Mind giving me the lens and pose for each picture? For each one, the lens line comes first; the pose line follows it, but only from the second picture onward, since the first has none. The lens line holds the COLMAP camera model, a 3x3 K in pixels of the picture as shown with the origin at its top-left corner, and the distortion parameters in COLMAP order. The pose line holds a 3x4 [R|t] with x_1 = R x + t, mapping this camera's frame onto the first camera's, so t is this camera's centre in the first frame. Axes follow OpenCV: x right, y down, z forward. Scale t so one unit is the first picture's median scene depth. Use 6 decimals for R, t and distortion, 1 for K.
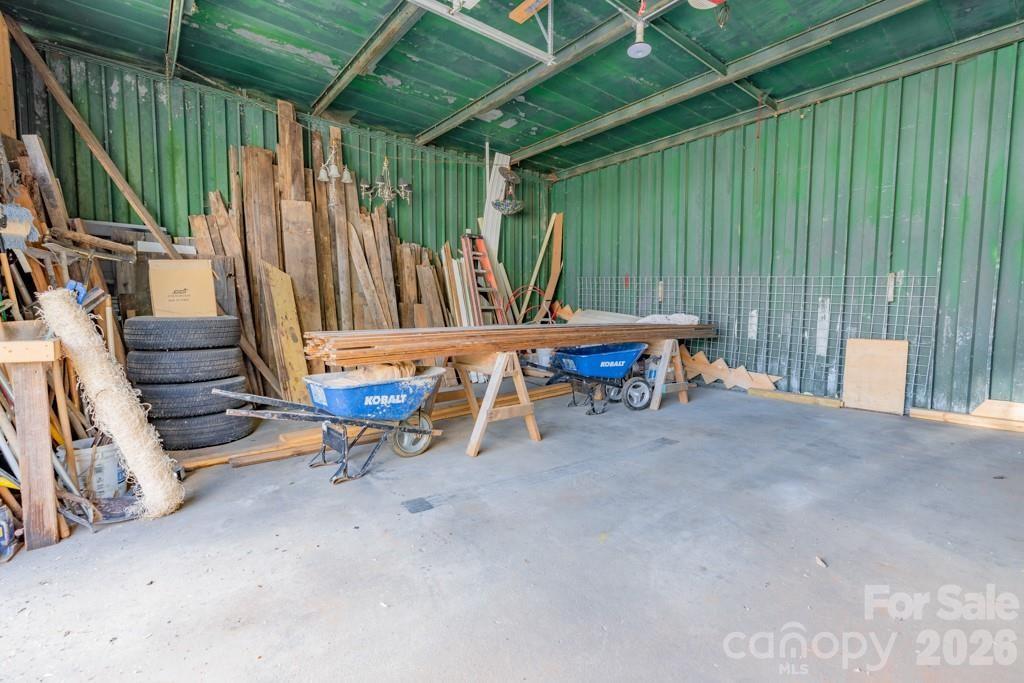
lens RADIAL K [[459.9, 0, 508.1], [0, 459.9, 342.3], [0, 0, 1]] dist [-0.007691, 0.000446]
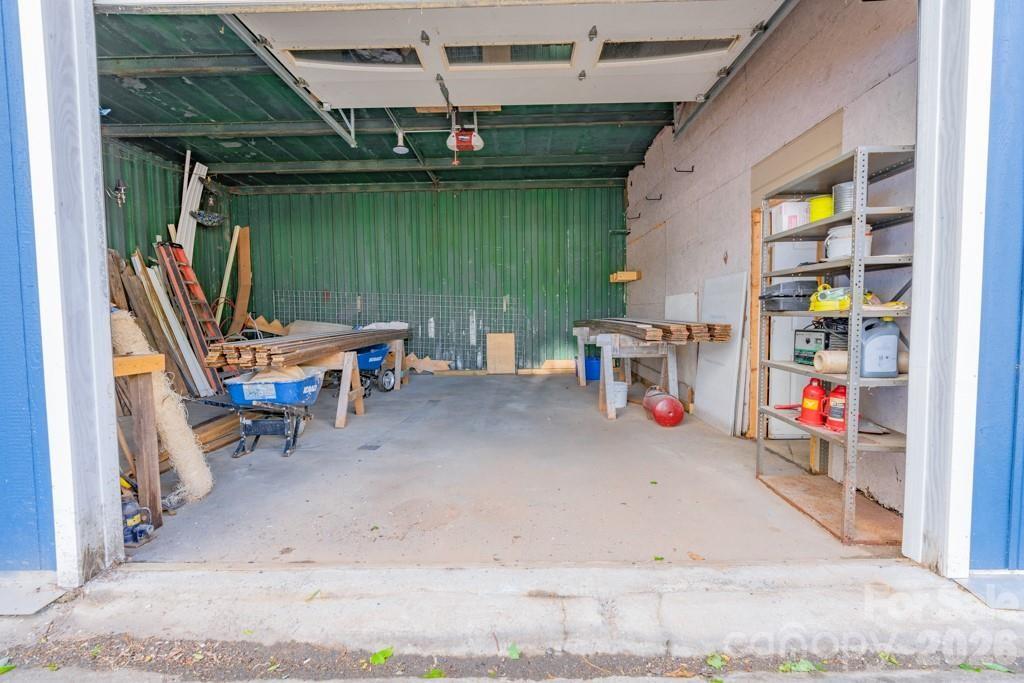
lens RADIAL K [[459.9, 0, 517.3], [0, 459.9, 340.3], [0, 0, 1]] dist [-0.007691, 0.000446]
pose [[0.643166, -0.054033, 0.763818, -0.479182], [0.071140, 0.997409, 0.010655, 0.005936], [-0.762415, 0.047486, 0.645344, -0.183572]]
